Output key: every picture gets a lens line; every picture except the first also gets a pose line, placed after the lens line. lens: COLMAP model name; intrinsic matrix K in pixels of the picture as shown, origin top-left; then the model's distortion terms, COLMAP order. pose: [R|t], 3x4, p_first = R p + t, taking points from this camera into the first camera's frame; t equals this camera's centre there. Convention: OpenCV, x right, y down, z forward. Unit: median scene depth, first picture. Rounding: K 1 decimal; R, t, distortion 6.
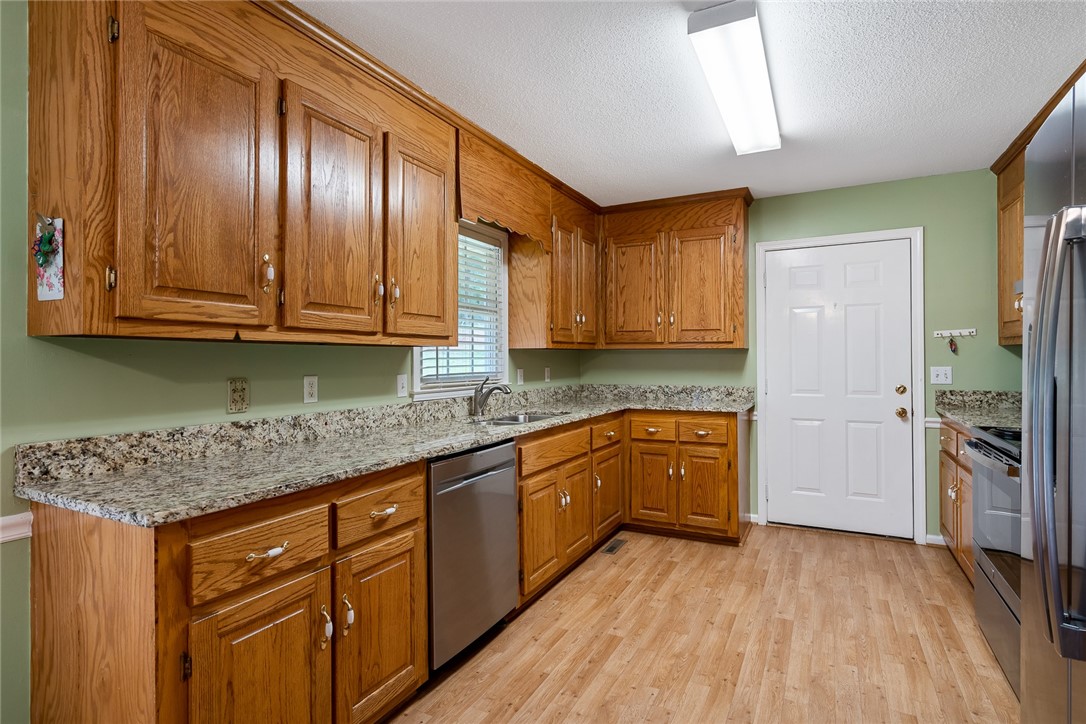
lens RADIAL K [[536.8, 0, 557.3], [0, 536.8, 356.6], [0, 0, 1]] dist [-0.000782, 0.001071]
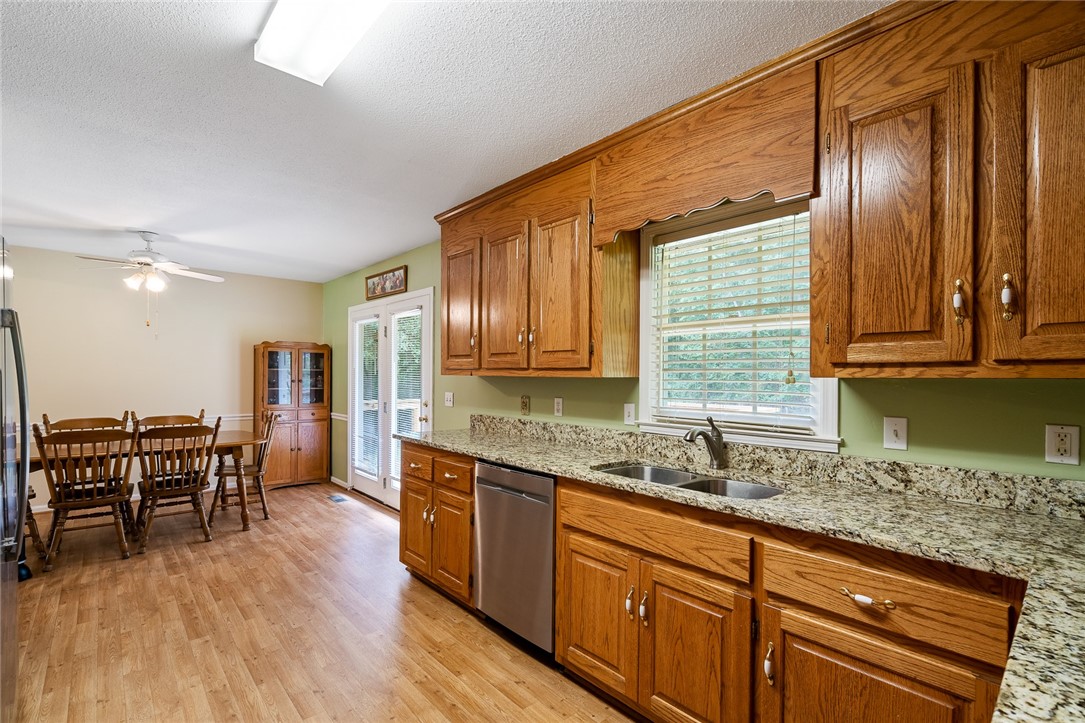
lens RADIAL K [[502.7, 0, 540.2], [0, 502.7, 373.2], [0, 0, 1]] dist [-0.001860, 0.000532]
pose [[-0.369588, -0.001120, -0.929195, 0.647964], [-0.001752, 0.999998, -0.000508, -0.023551], [0.929194, 0.001440, -0.369589, 1.131495]]
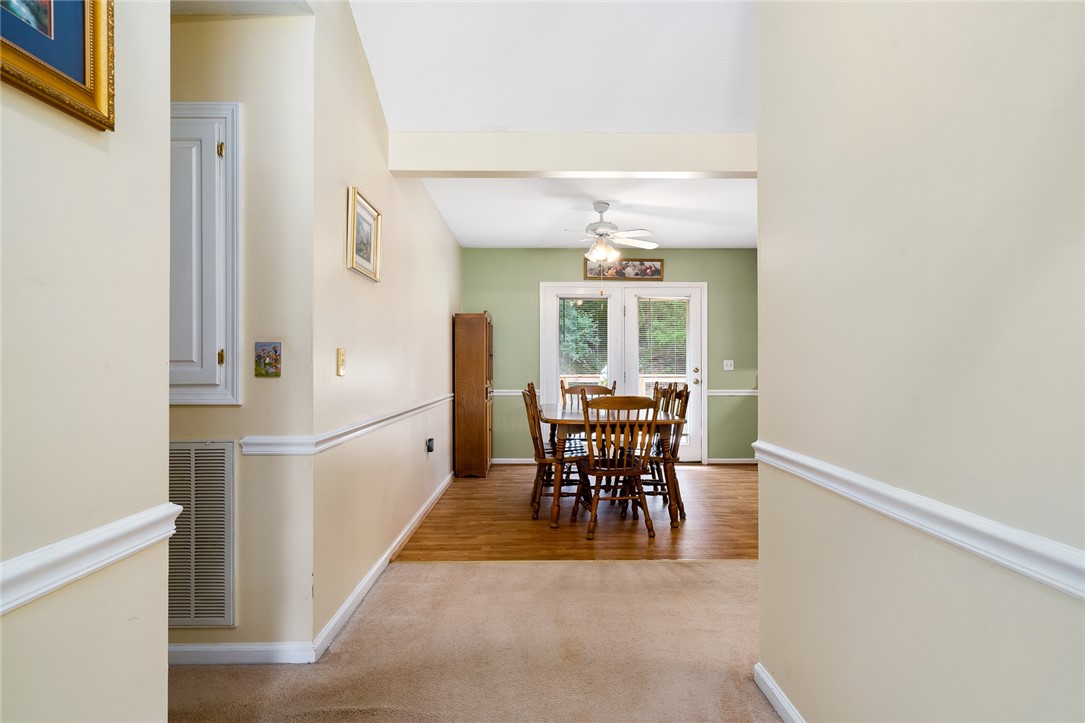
lens RADIAL K [[602.9, 0, 542.5], [0, 602.9, 361.5], [0, 0, 1]] dist [-0.002029, -0.000337]
pose [[0.463314, -0.000931, -0.886194, 1.192569], [0.004097, 0.999991, 0.001092, 0.029203], [0.886185, -0.004136, 0.463314, -1.345178]]
